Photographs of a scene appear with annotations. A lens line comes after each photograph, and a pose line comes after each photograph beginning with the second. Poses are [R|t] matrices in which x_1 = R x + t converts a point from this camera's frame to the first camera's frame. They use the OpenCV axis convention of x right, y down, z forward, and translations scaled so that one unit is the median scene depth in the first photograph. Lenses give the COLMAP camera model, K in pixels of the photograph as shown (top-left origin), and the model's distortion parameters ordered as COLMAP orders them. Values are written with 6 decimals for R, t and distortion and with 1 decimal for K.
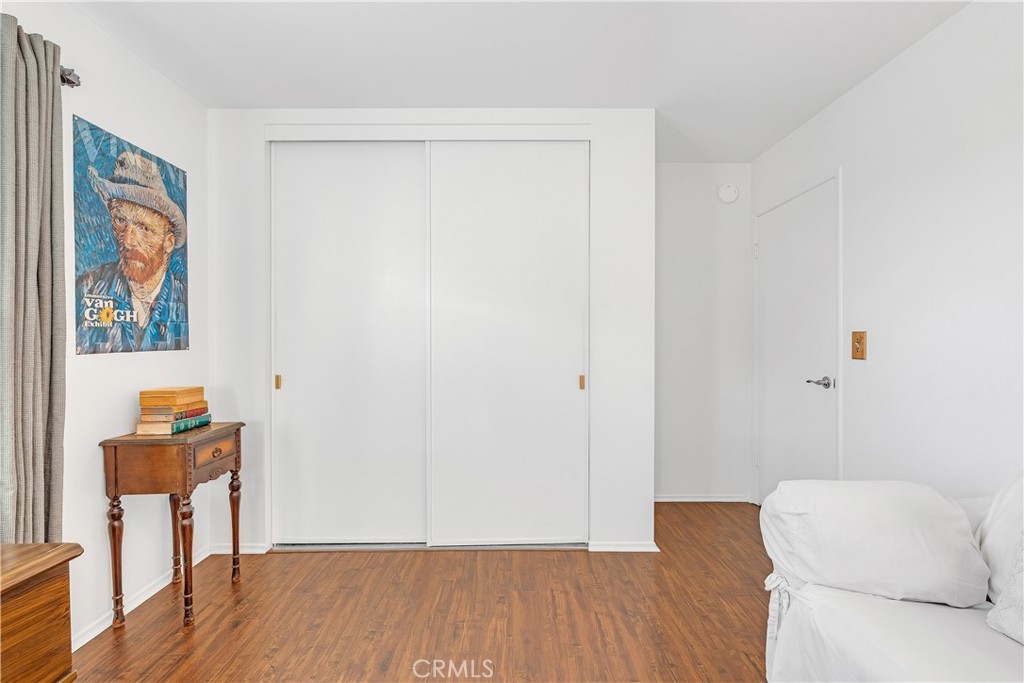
lens RADIAL K [[448.1, 0, 509.1], [0, 448.1, 345.0], [0, 0, 1]] dist [-0.008610, 0.000031]
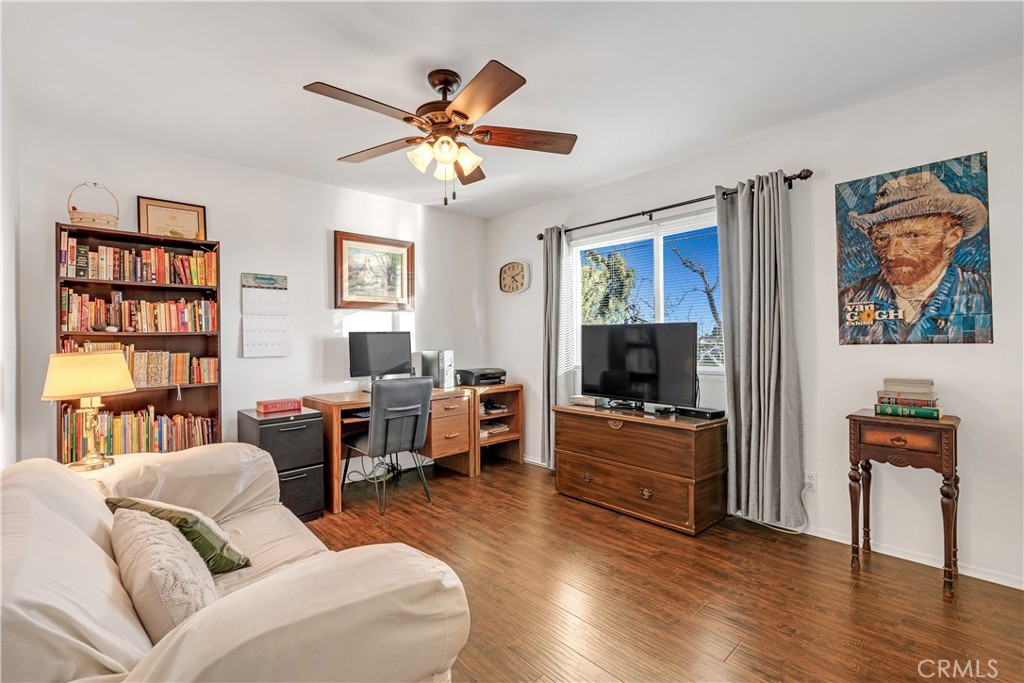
lens RADIAL K [[448.1, 0, 510.2], [0, 448.1, 339.4], [0, 0, 1]] dist [-0.008610, 0.000031]
pose [[-0.727514, 0.005313, -0.686073, 0.740019], [0.003780, 0.999986, 0.003735, -0.005347], [0.686083, 0.000124, -0.727524, 1.162991]]
